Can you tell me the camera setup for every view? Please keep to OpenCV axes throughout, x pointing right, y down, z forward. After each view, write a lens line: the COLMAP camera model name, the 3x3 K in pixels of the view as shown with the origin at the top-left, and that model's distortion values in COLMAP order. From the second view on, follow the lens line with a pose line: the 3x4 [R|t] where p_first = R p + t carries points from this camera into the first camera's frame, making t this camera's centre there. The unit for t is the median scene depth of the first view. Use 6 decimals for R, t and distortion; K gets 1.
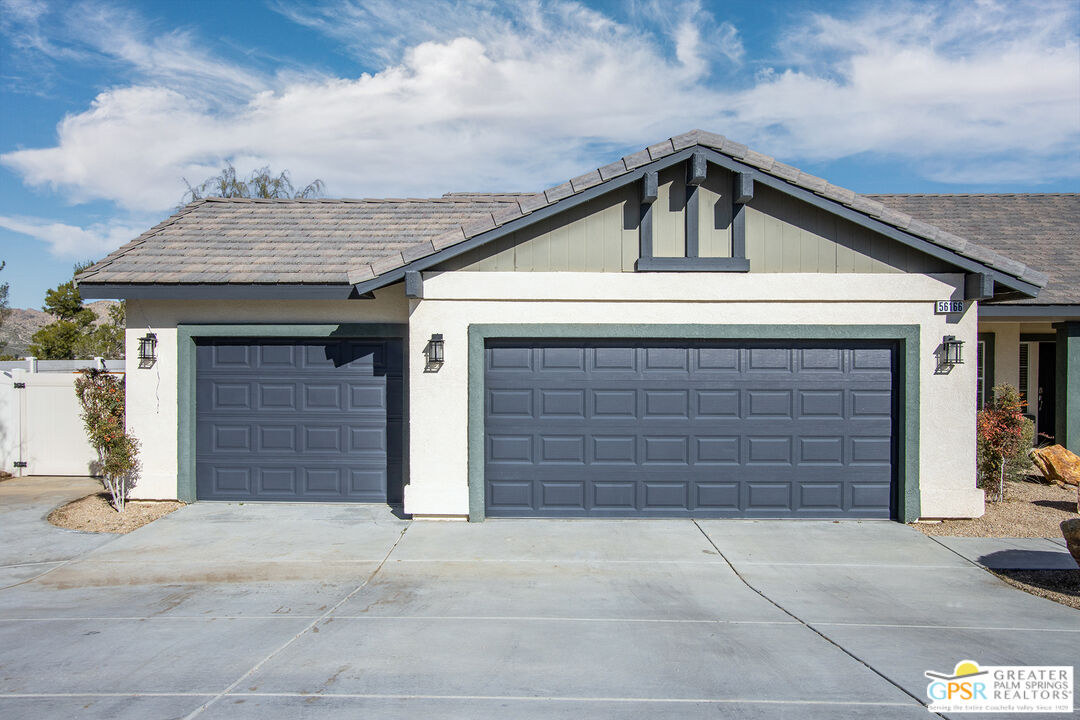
lens RADIAL K [[879.9, 0, 543.1], [0, 879.9, 370.4], [0, 0, 1]] dist [0.000732, 0.010874]
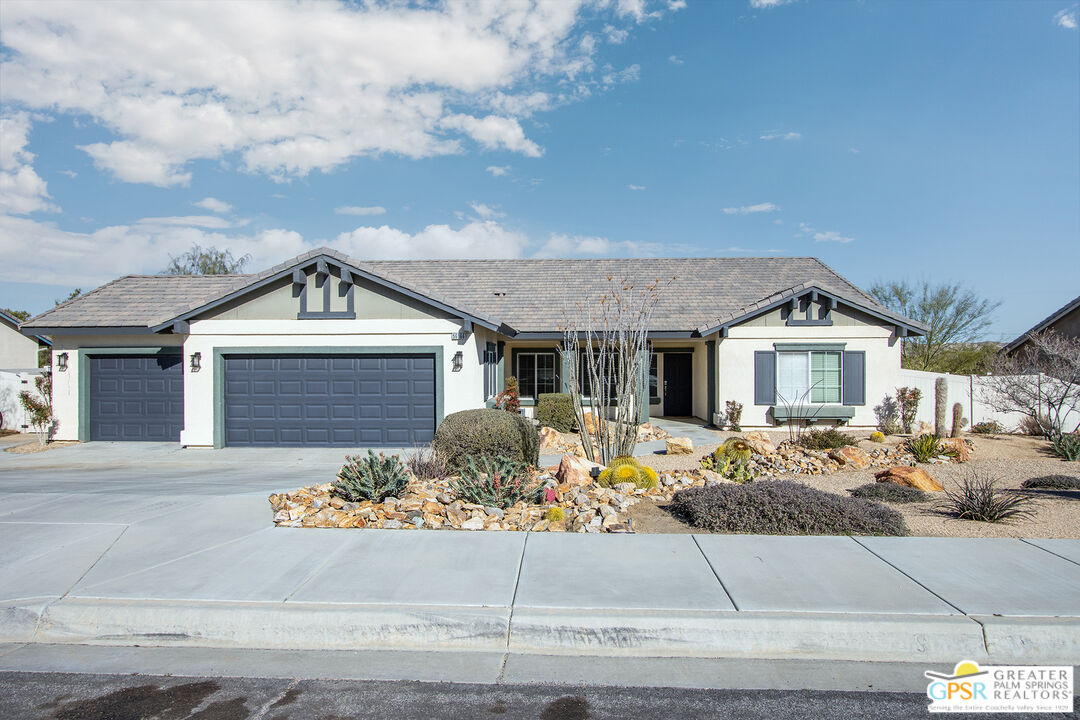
lens RADIAL K [[685.7, 0, 544.3], [0, 685.7, 365.9], [0, 0, 1]] dist [-0.002909, 0.003568]
pose [[0.999662, -0.006054, -0.025286, 0.679710], [0.005681, 0.999874, -0.014812, 0.015867], [0.025372, 0.014664, 0.999571, -0.489554]]
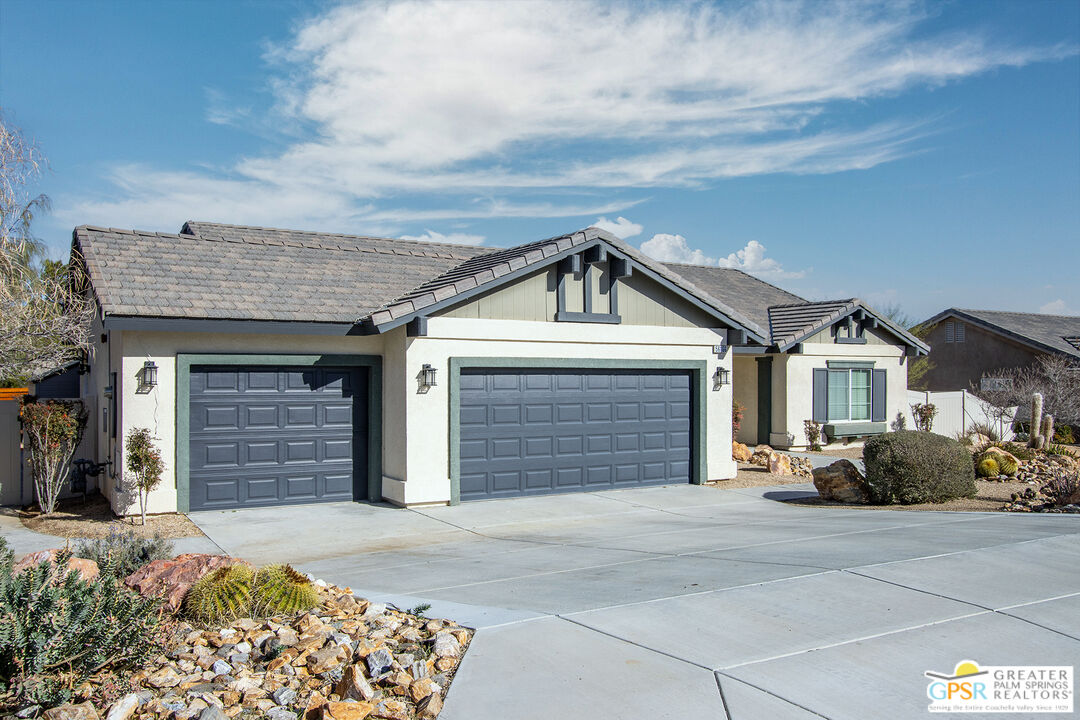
lens RADIAL K [[871.7, 0, 553.9], [0, 871.7, 378.1], [0, 0, 1]] dist [0.010244, 0.002160]
pose [[0.848011, -0.003348, 0.529968, -0.646232], [0.012580, 0.999825, -0.013812, -0.000221], [-0.529830, 0.018380, 0.847905, -0.200505]]
